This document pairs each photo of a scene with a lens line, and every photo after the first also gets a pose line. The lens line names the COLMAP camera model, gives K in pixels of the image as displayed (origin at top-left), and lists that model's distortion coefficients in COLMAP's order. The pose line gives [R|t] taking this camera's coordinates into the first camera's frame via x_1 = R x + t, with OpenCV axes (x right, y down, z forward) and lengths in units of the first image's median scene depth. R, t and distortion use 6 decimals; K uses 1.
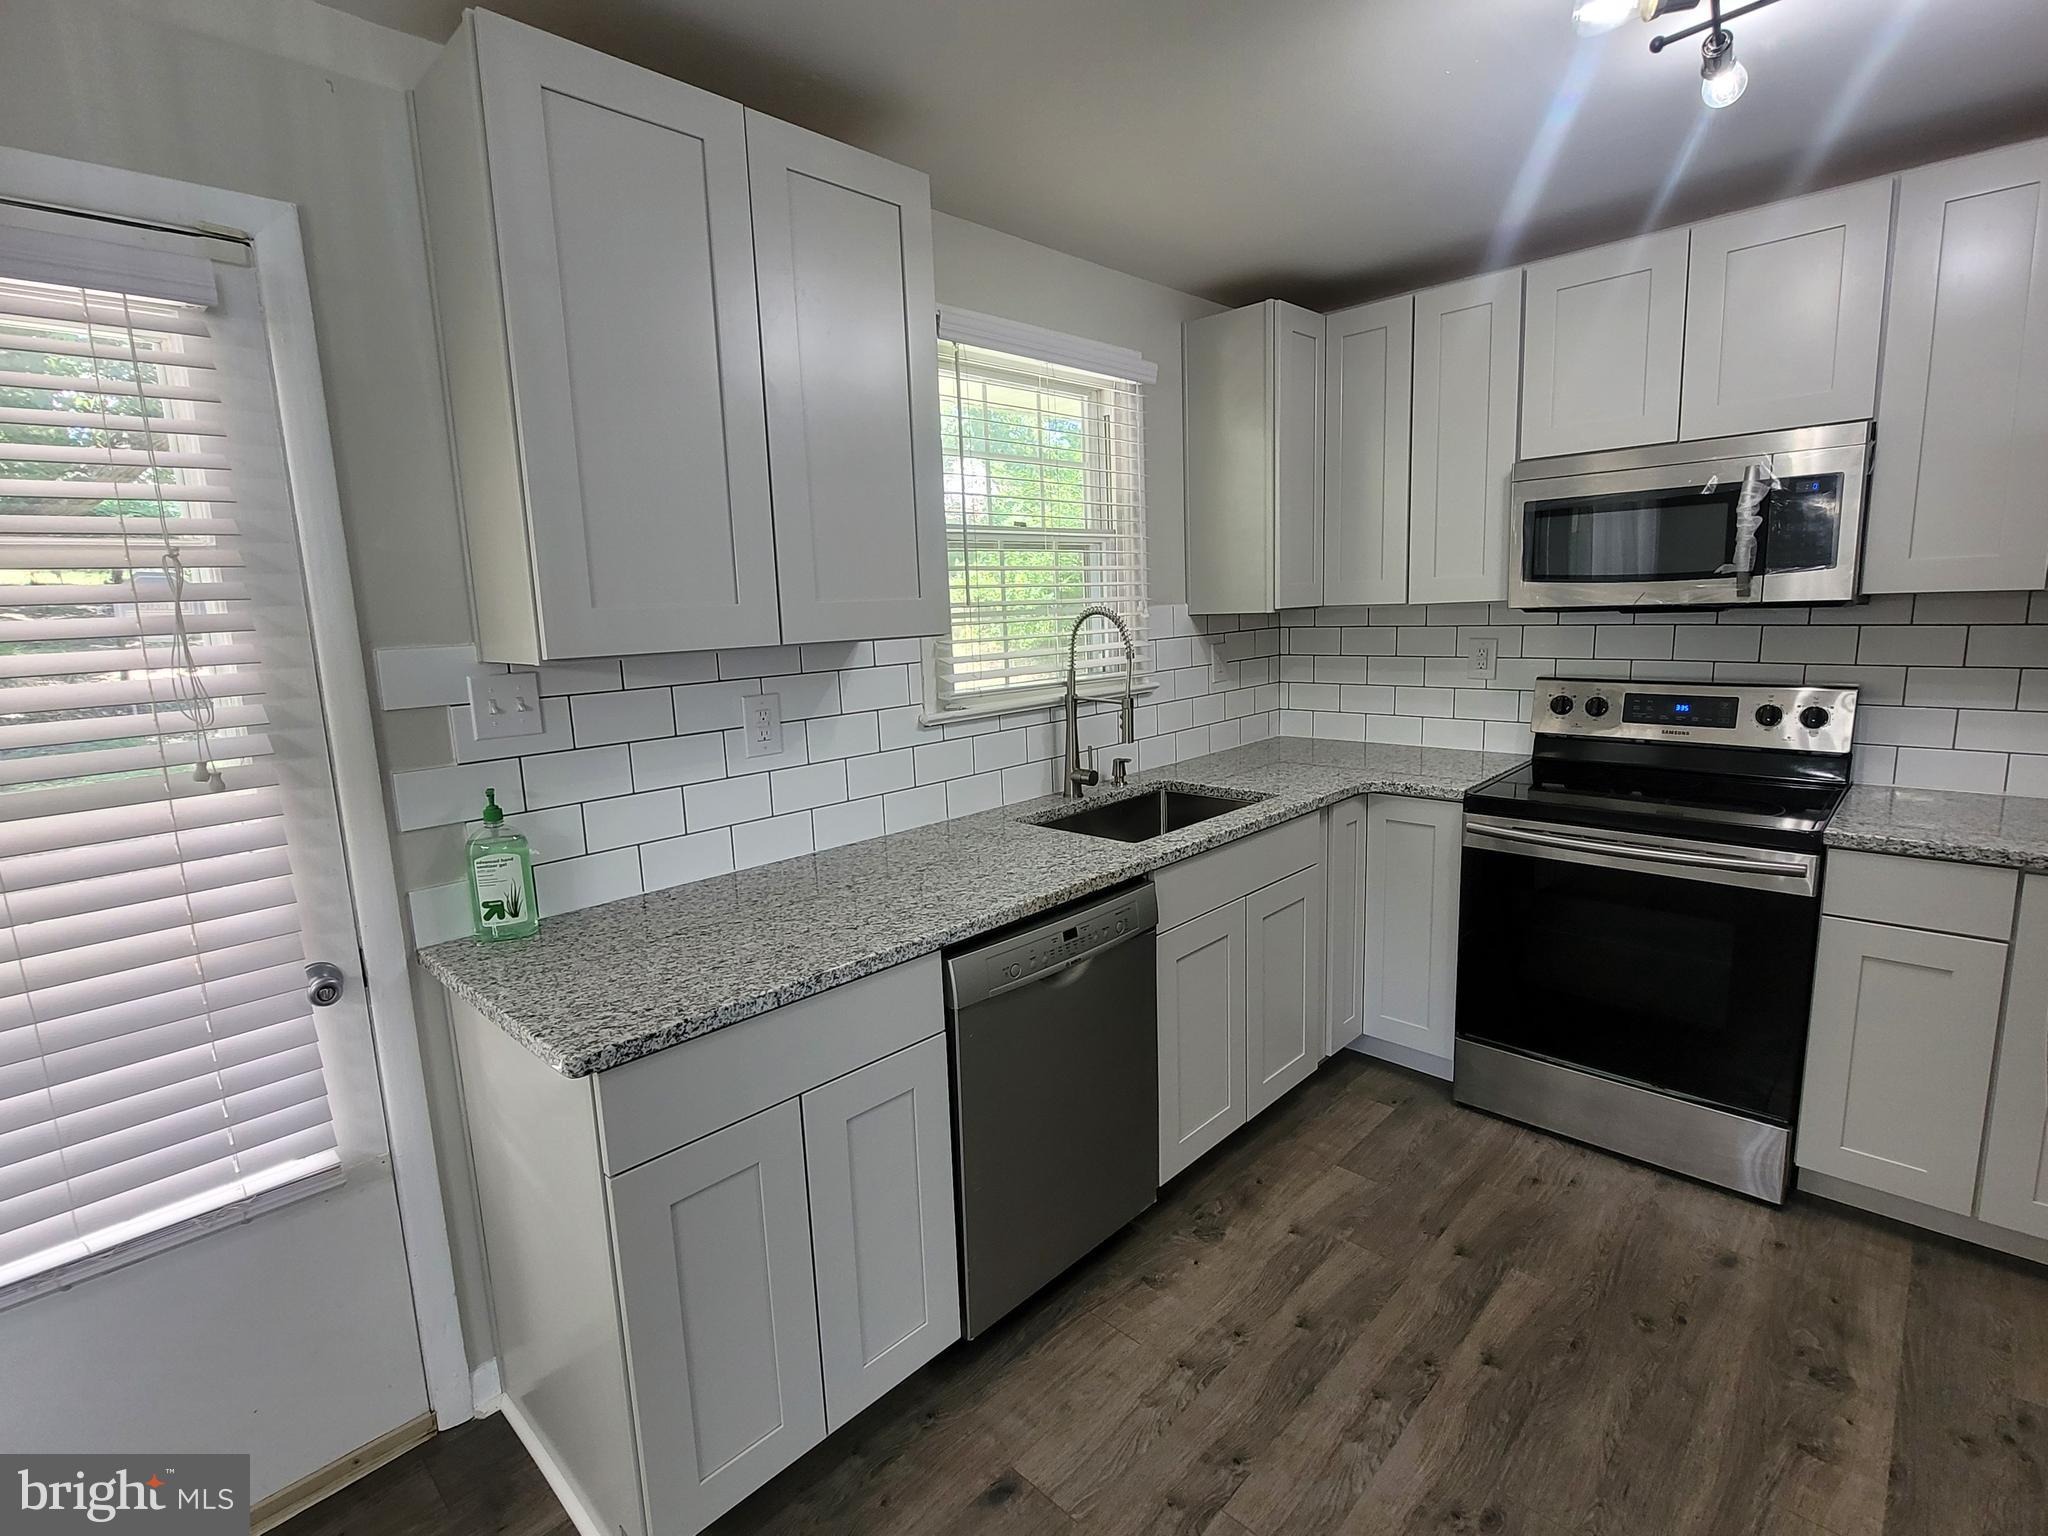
lens RADIAL K [[974.5, 0, 1015.8], [0, 974.5, 762.2], [0, 0, 1]] dist [-0.002389, 0.000799]
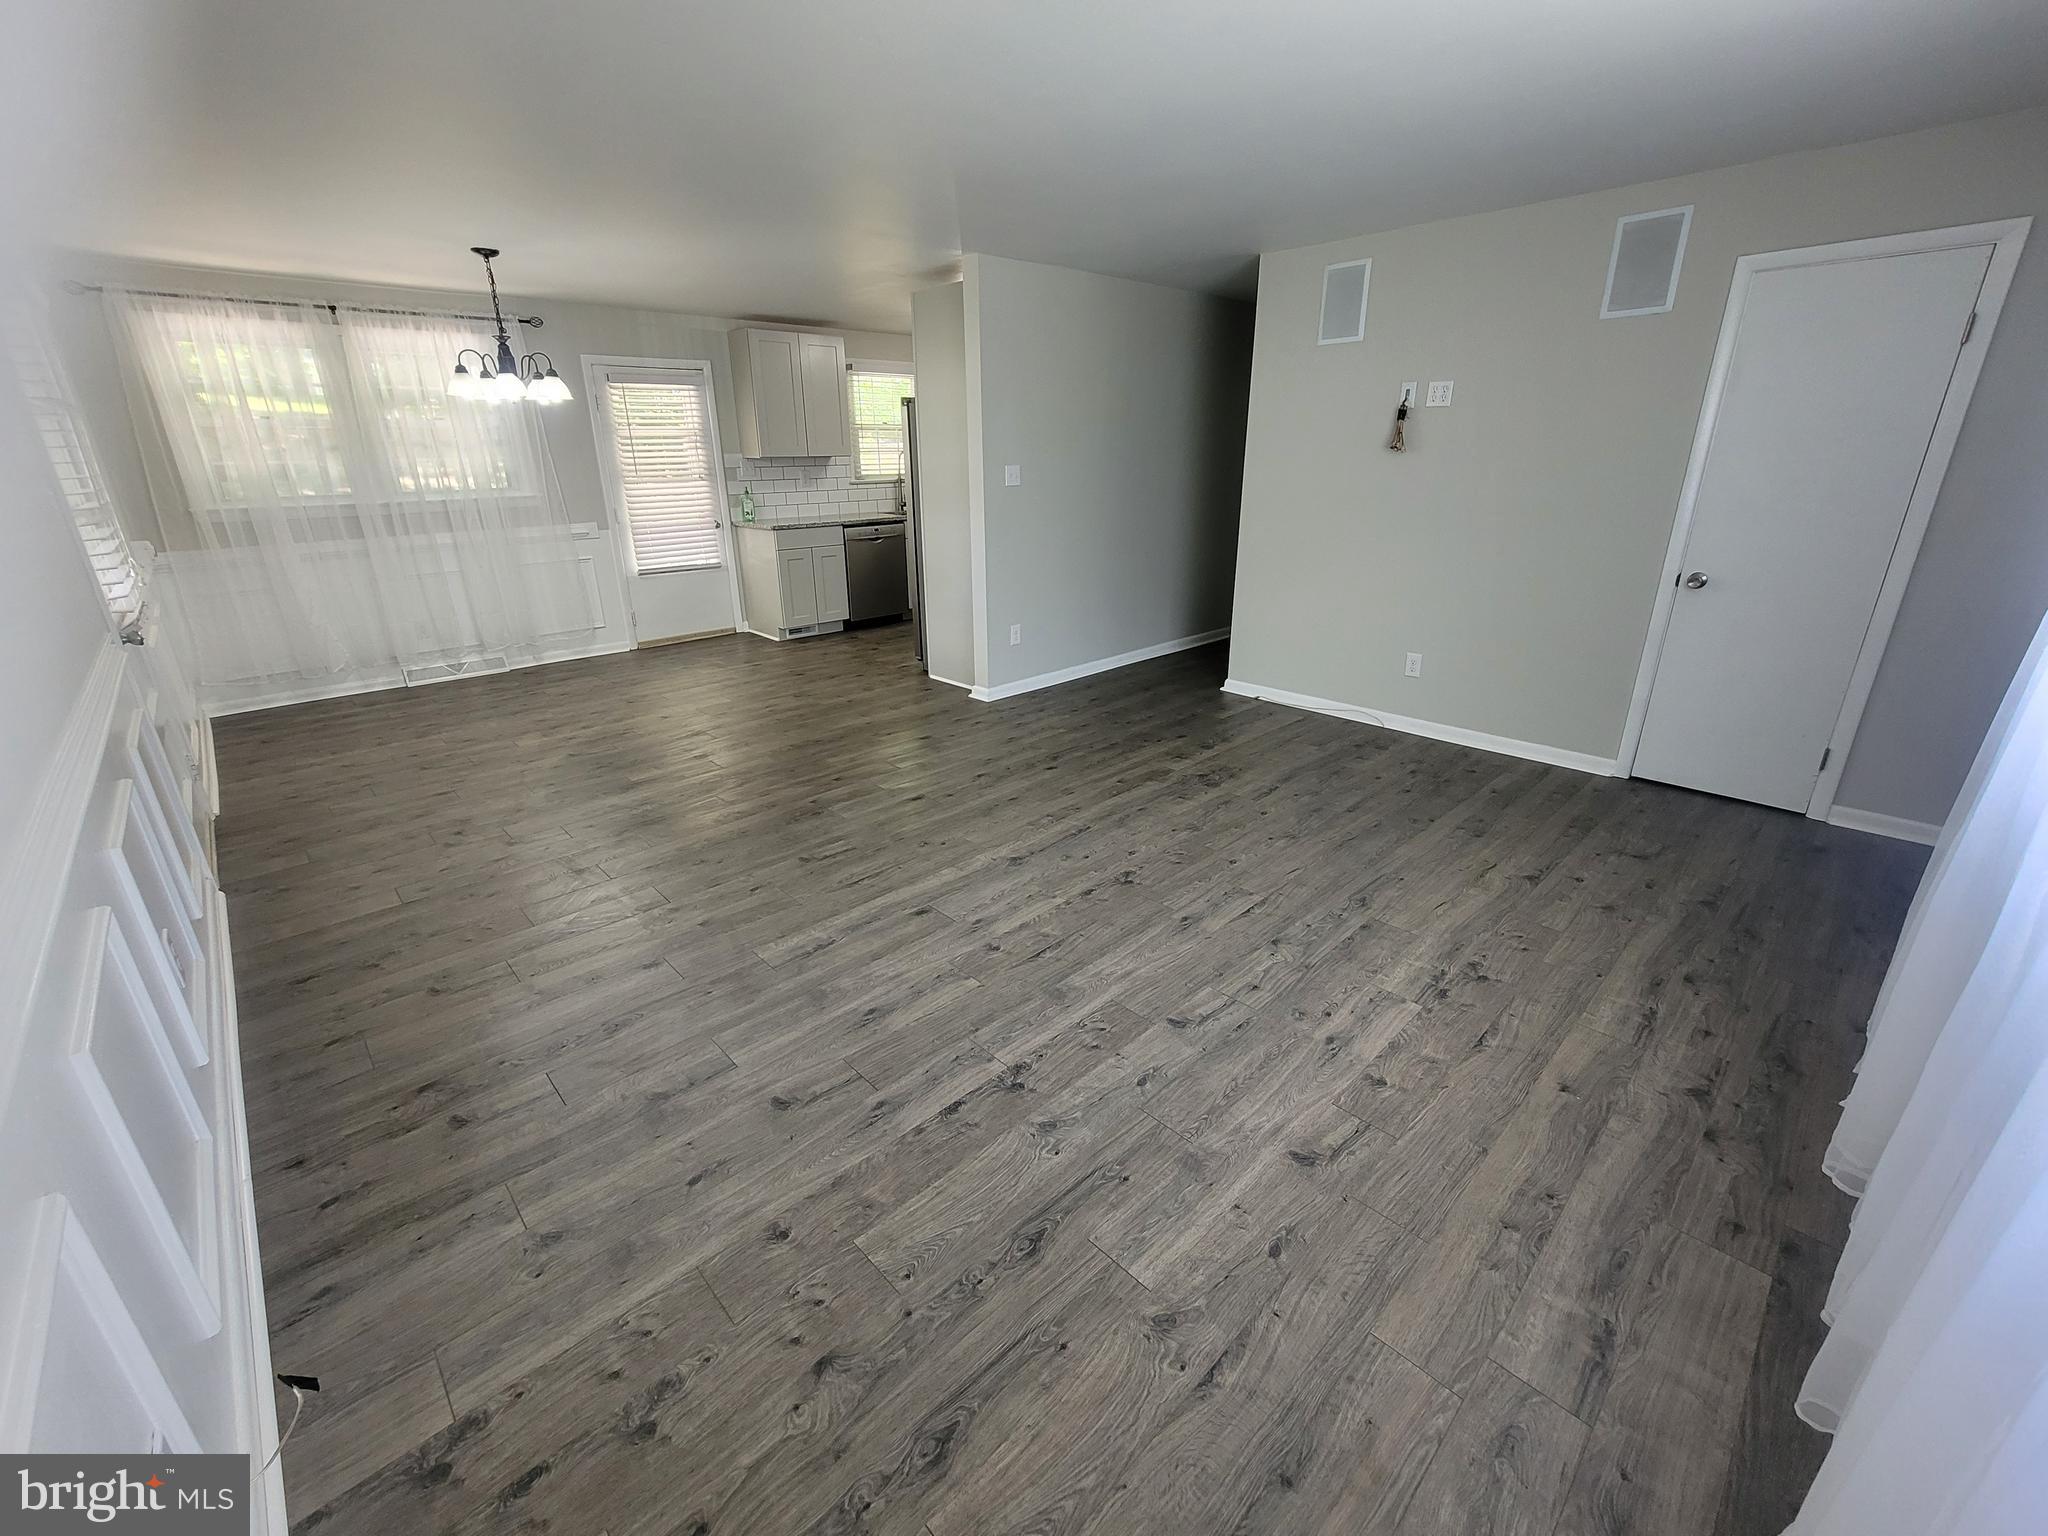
lens RADIAL K [[840.0, 0, 1019.3], [0, 840.0, 761.4], [0, 0, 1]] dist [-0.006497, 0.000139]
pose [[0.998786, 0.042008, -0.025707, 0.817392], [-0.036157, 0.979855, 0.196408, 0.424742], [0.033440, -0.195240, 0.980185, -2.785127]]
